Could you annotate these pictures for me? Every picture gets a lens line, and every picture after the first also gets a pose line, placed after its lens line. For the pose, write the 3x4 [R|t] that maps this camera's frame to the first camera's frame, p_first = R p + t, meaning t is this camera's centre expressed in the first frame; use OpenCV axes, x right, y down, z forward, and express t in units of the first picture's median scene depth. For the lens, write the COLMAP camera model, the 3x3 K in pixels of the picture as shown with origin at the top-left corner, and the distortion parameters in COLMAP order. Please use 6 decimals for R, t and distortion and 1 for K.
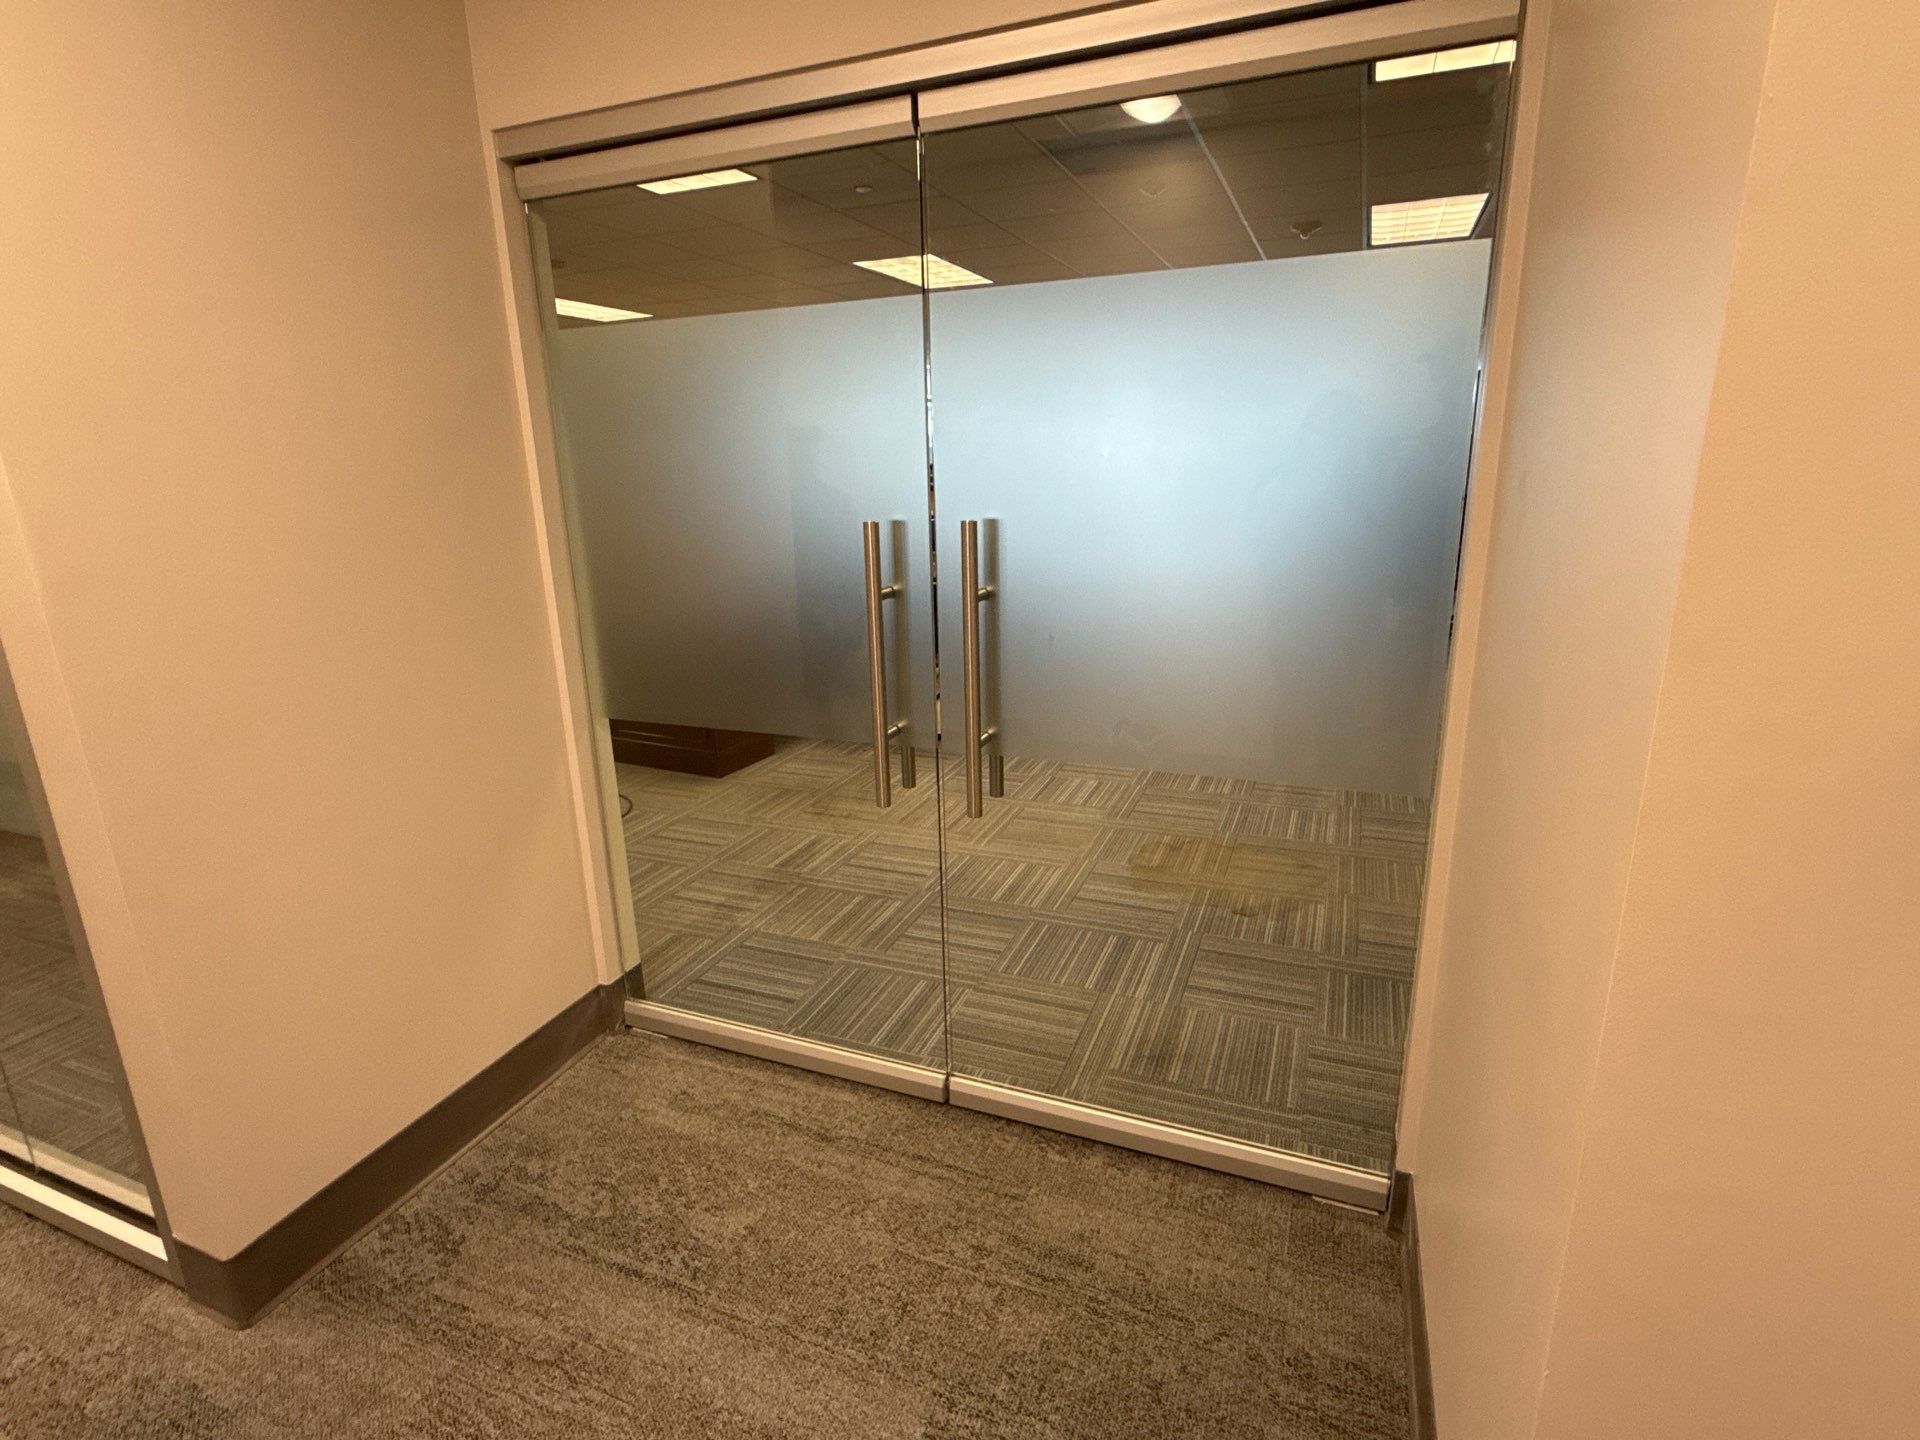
lens RADIAL K [[997.3, 0, 953.1], [0, 997.3, 710.5], [0, 0, 1]] dist [-0.000645, 0.002719]
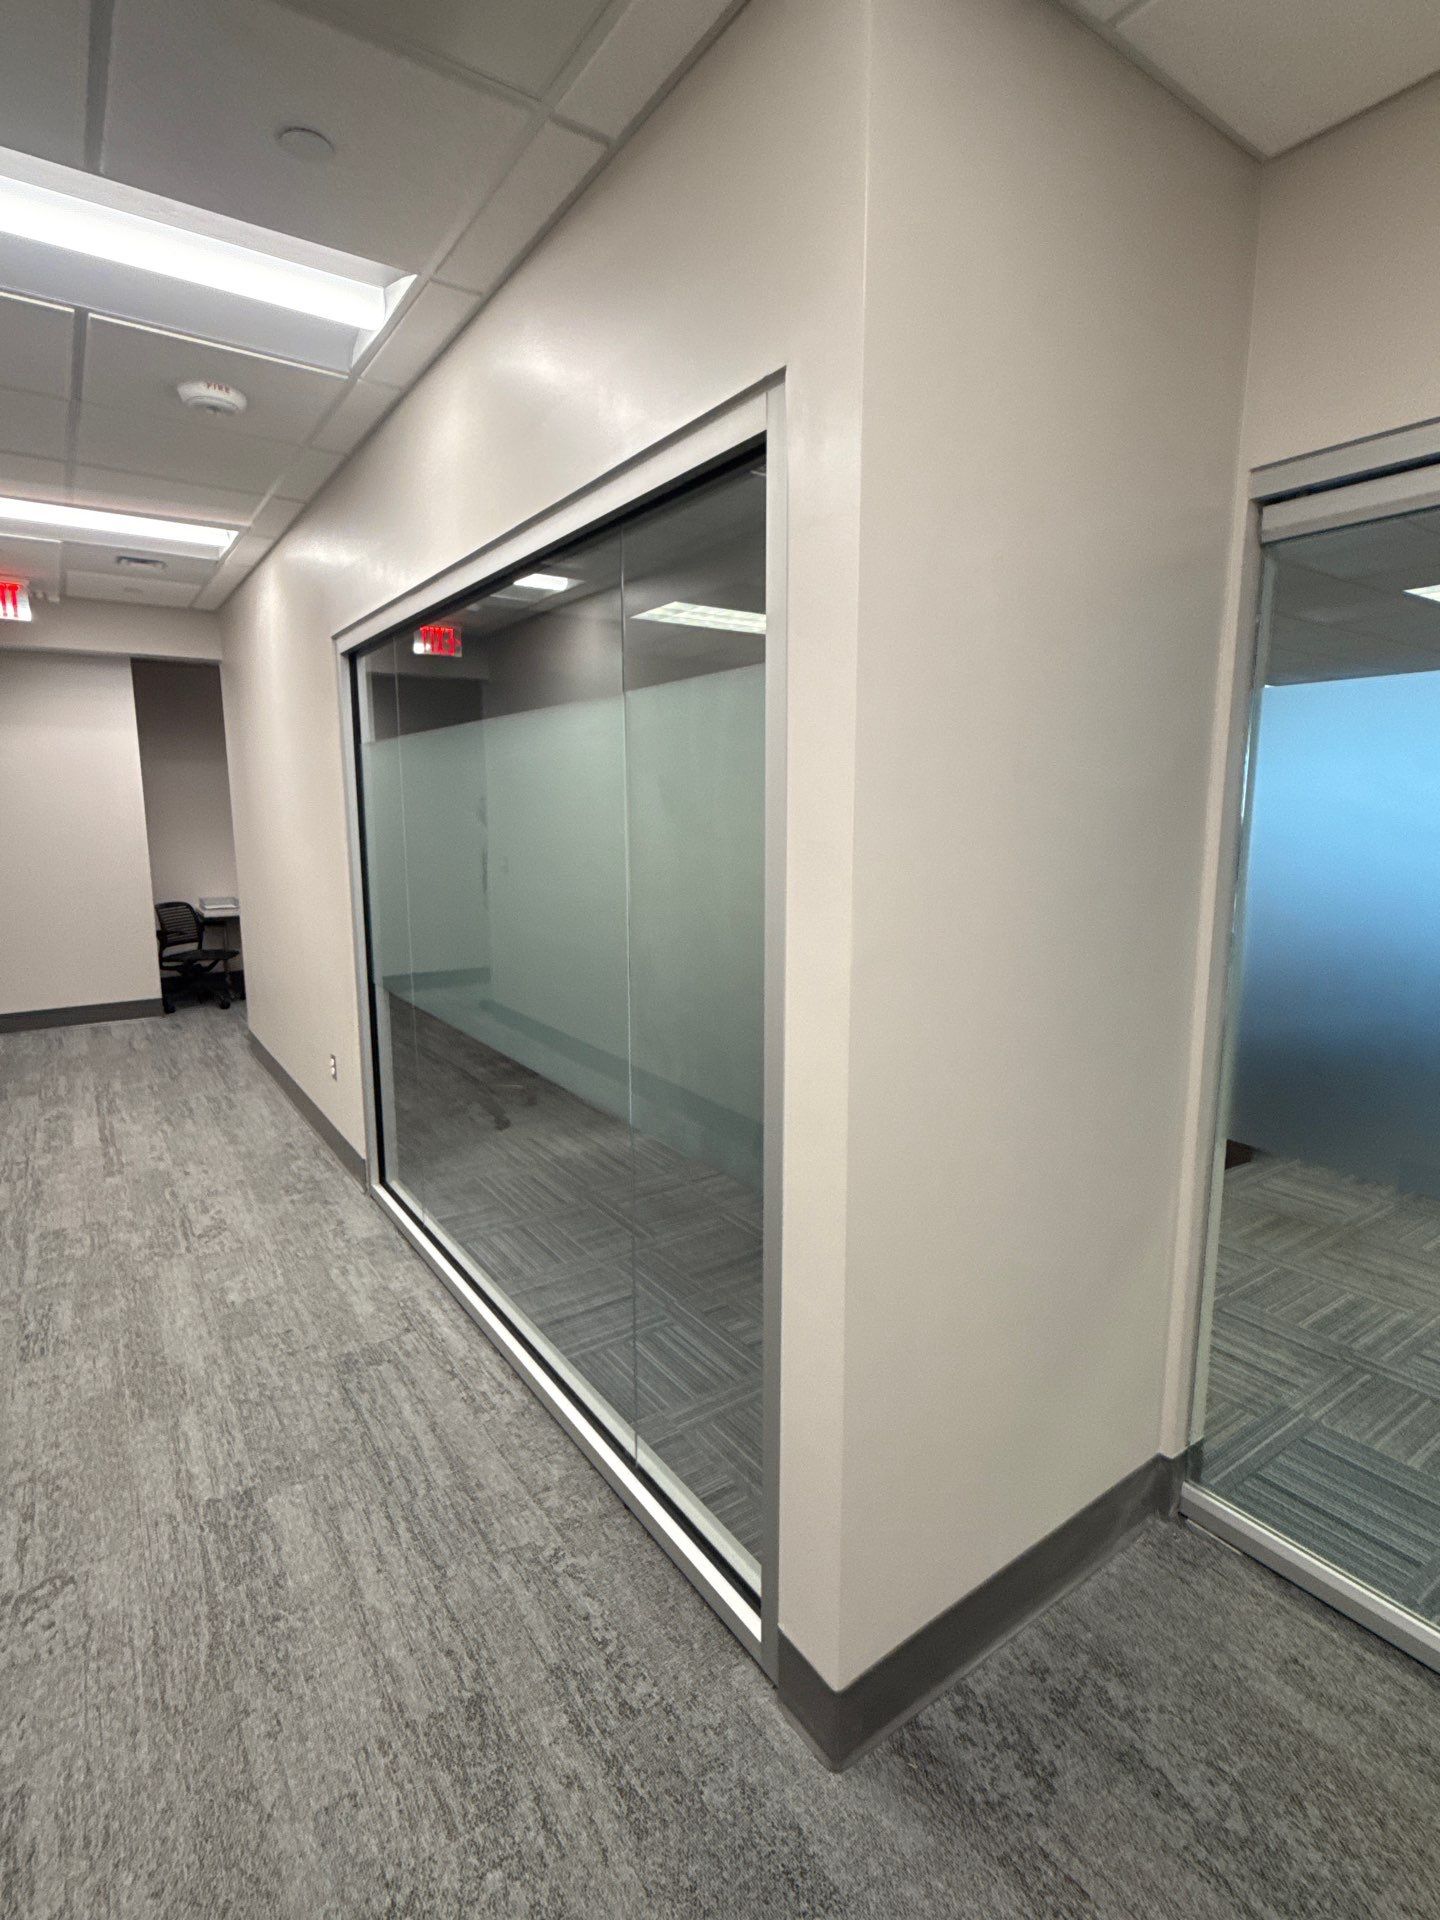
lens RADIAL K [[997.3, 0, 727.2], [0, 997.3, 966.7], [0, 0, 1]] dist [-0.000645, 0.002719]
pose [[0.840811, 0.114668, -0.529045, -0.313855], [-0.158247, 0.986682, -0.037642, -0.045658], [0.517683, 0.115369, 0.847758, 0.072088]]
